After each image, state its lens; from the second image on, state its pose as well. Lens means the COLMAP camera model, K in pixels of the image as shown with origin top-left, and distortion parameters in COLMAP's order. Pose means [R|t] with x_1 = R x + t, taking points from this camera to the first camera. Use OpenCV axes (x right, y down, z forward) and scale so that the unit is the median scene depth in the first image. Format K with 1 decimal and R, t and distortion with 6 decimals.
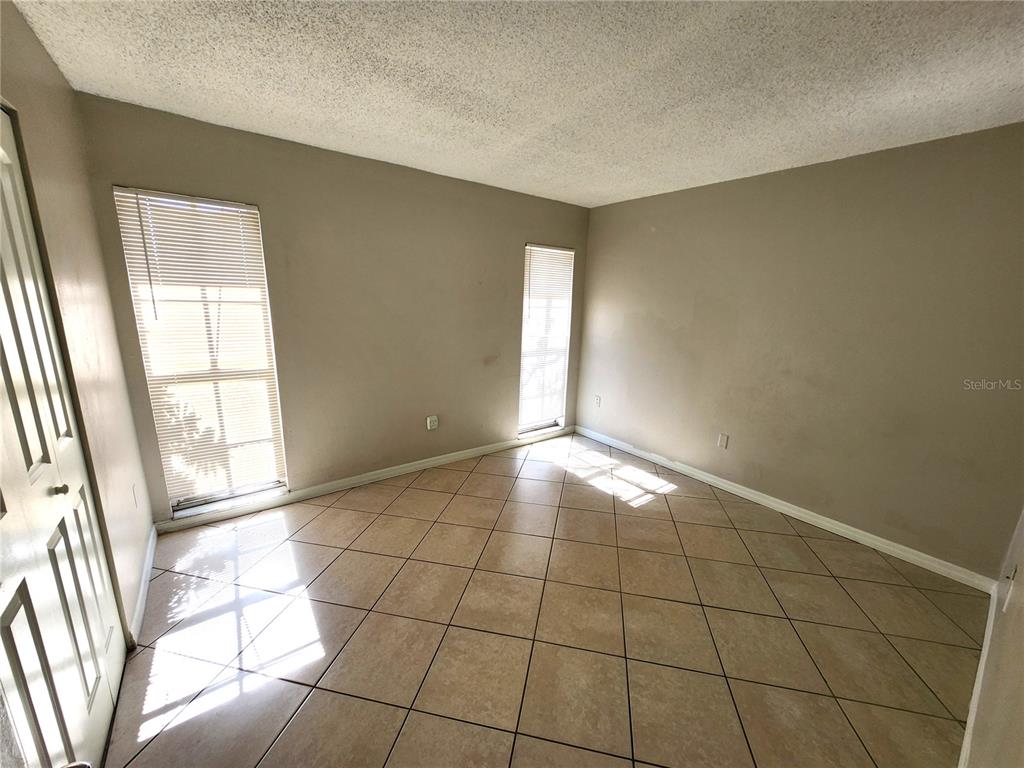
lens RADIAL K [[402.7, 0, 520.2], [0, 402.7, 389.1], [0, 0, 1]] dist [-0.001872, -0.000362]
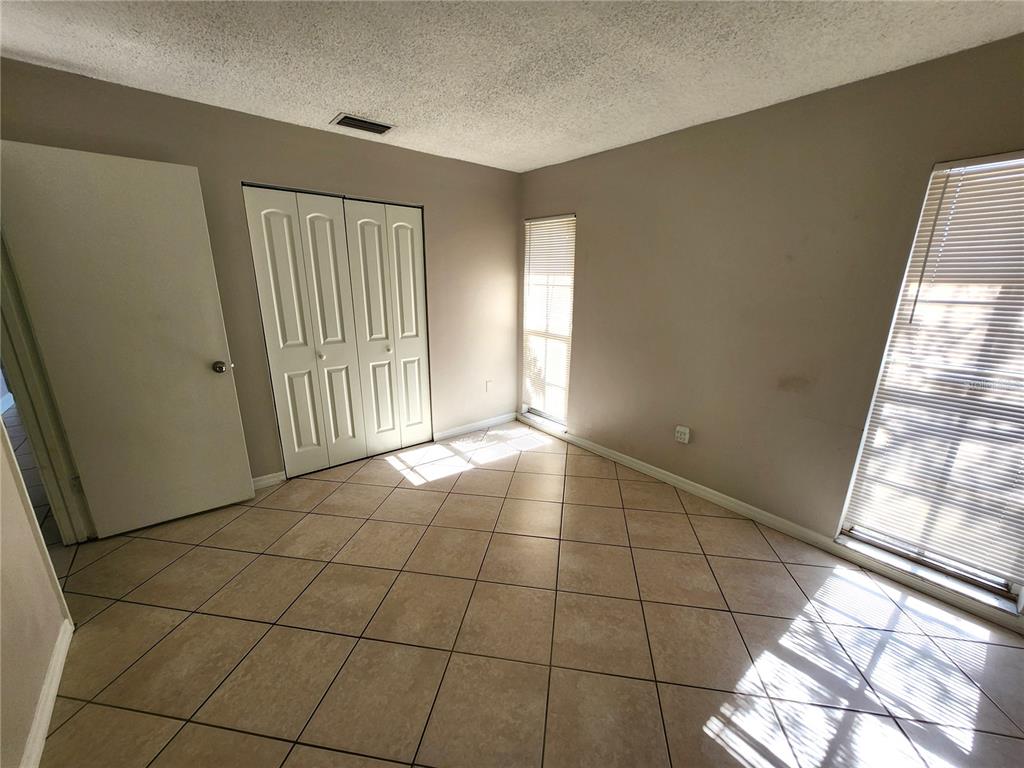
lens RADIAL K [[402.7, 0, 520.2], [0, 402.7, 389.1], [0, 0, 1]] dist [-0.001872, -0.000362]
pose [[0.041018, 0.235906, -0.970910, 0.763365], [-0.237909, 0.946085, 0.219824, -0.149974], [0.970421, 0.221971, 0.094931, 0.807453]]
